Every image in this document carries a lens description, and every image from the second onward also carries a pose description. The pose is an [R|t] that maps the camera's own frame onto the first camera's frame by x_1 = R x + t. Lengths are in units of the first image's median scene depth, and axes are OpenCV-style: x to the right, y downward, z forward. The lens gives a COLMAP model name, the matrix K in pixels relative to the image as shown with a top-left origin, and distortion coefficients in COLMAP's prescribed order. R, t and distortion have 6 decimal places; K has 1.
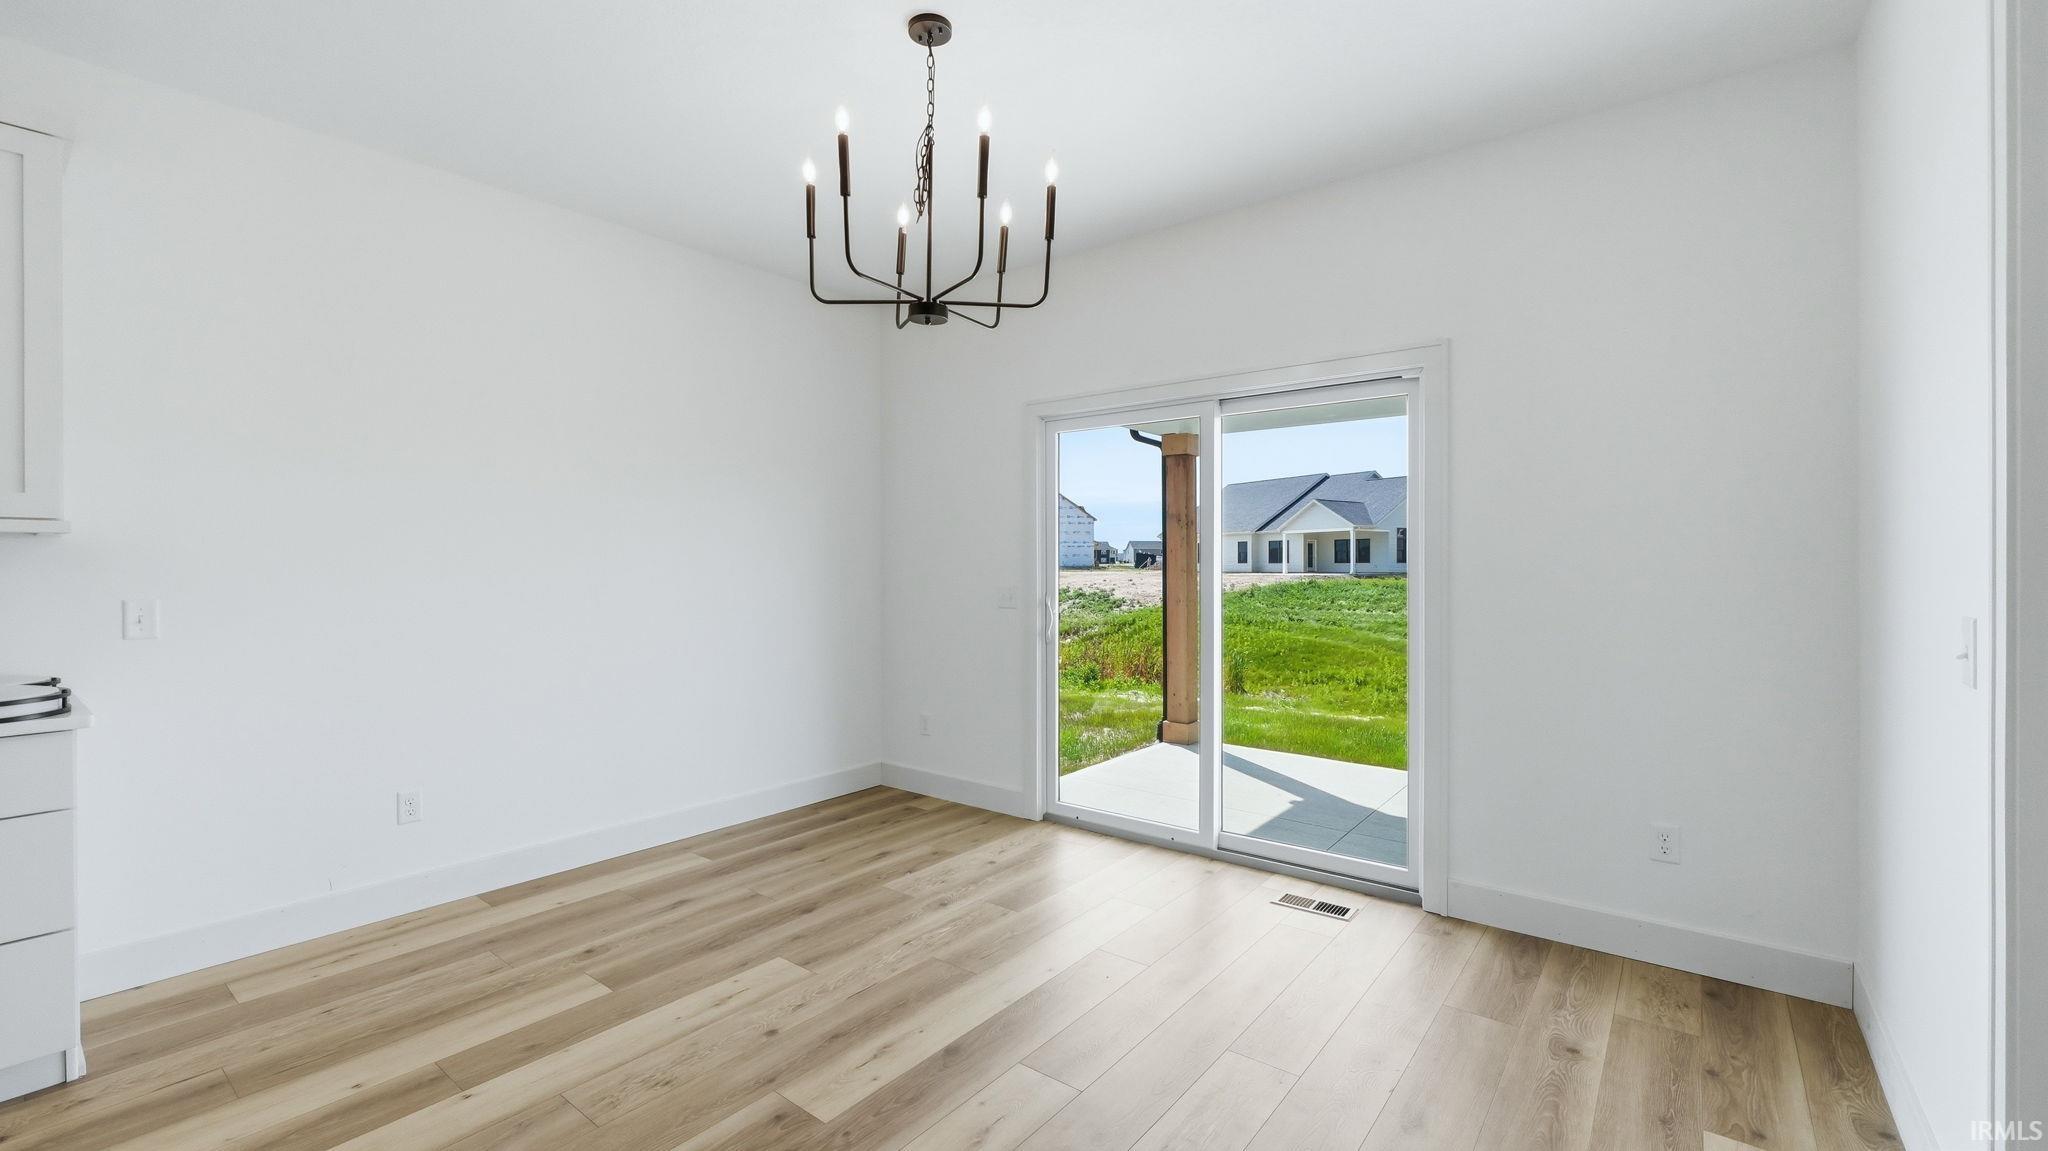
lens RADIAL K [[859.1, 0, 1024.0], [0, 859.1, 575.5], [0, 0, 1]] dist [-0.006676, -0.000638]
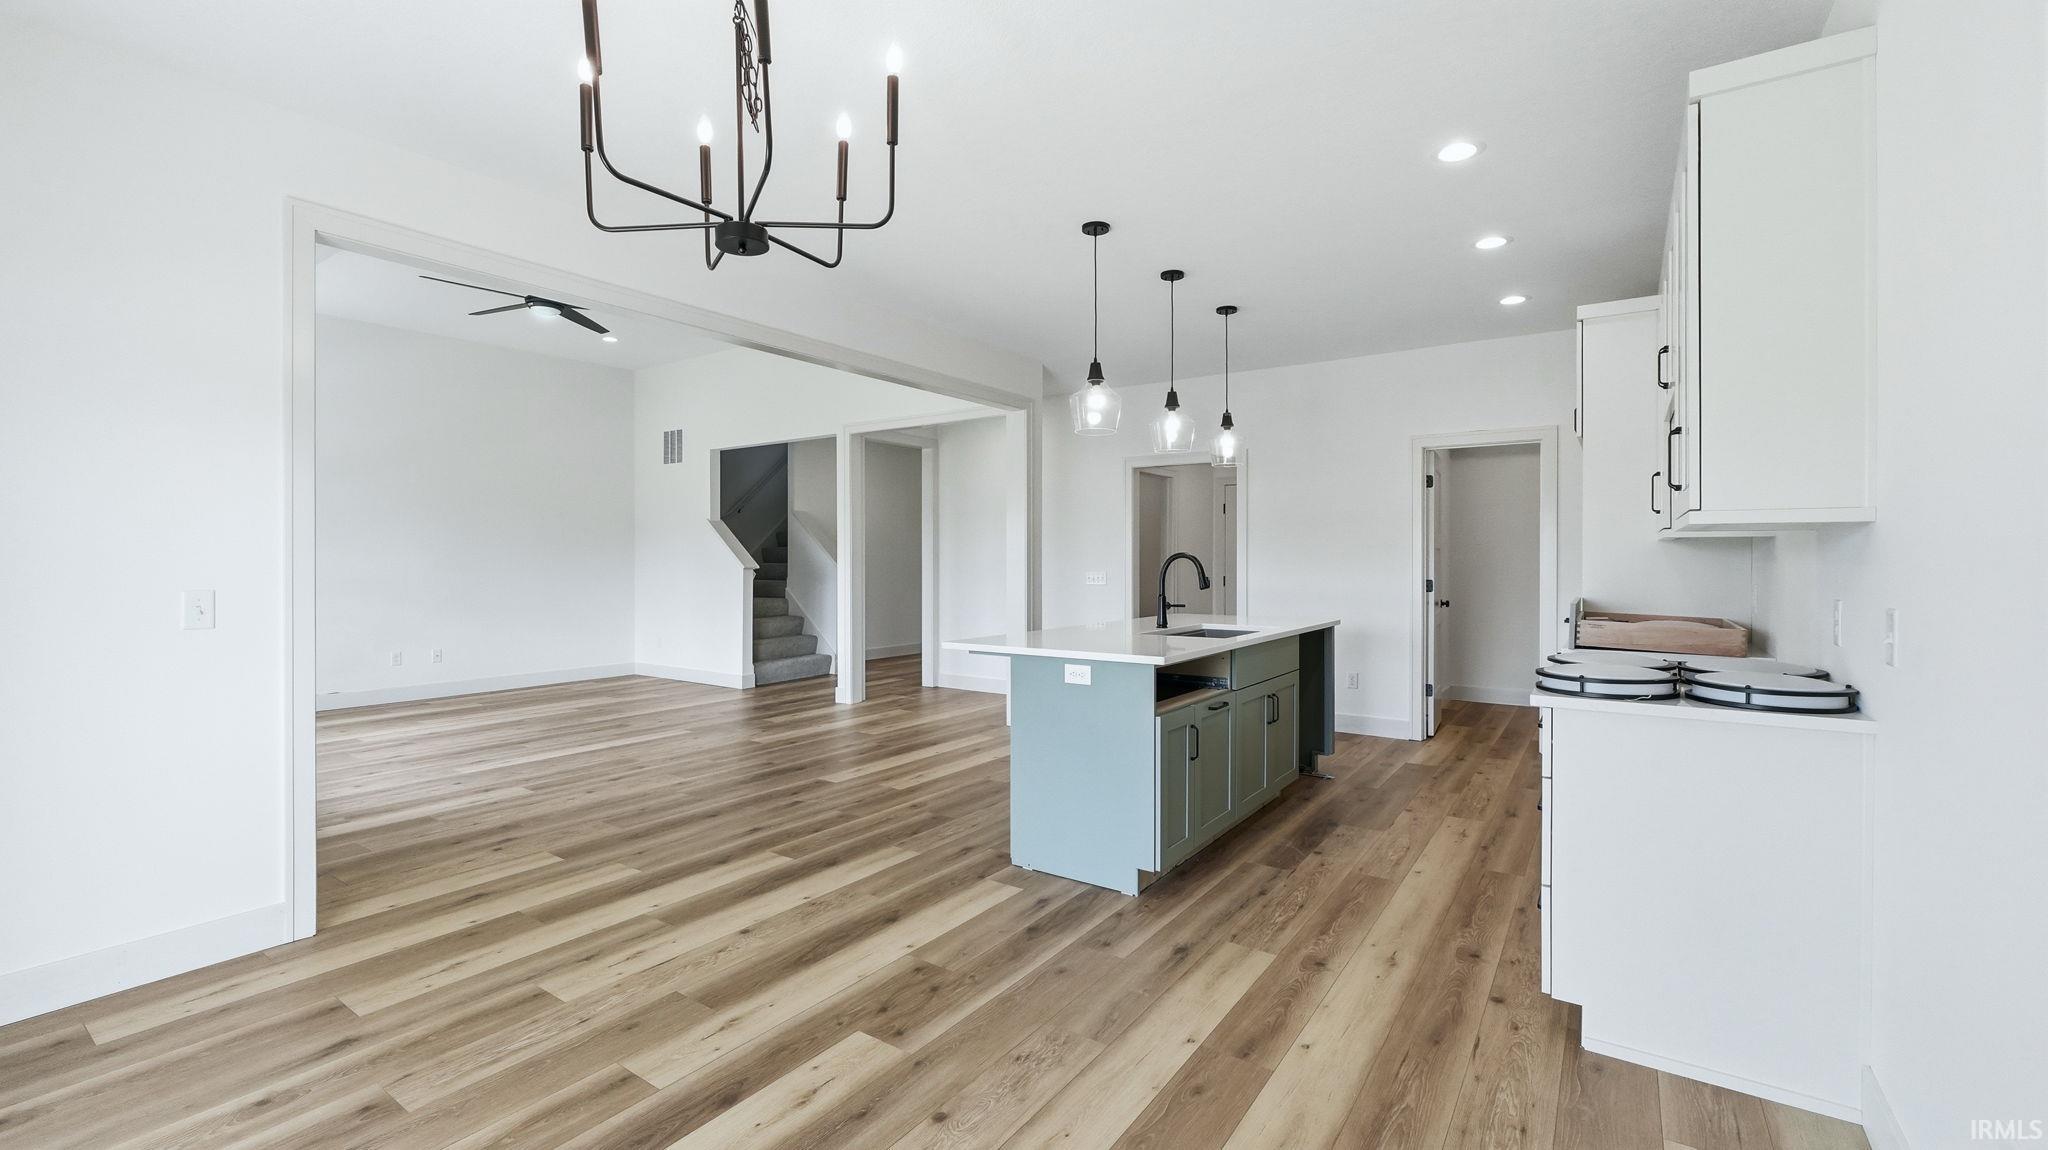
lens RADIAL K [[859.1, 0, 1024.0], [0, 859.1, 575.0], [0, 0, 1]] dist [-0.006676, -0.000638]
pose [[-0.998539, -0.001632, -0.054006, -0.348619], [-0.002172, 0.999948, 0.009959, -0.003101], [0.053987, 0.010061, -0.998491, 1.929933]]
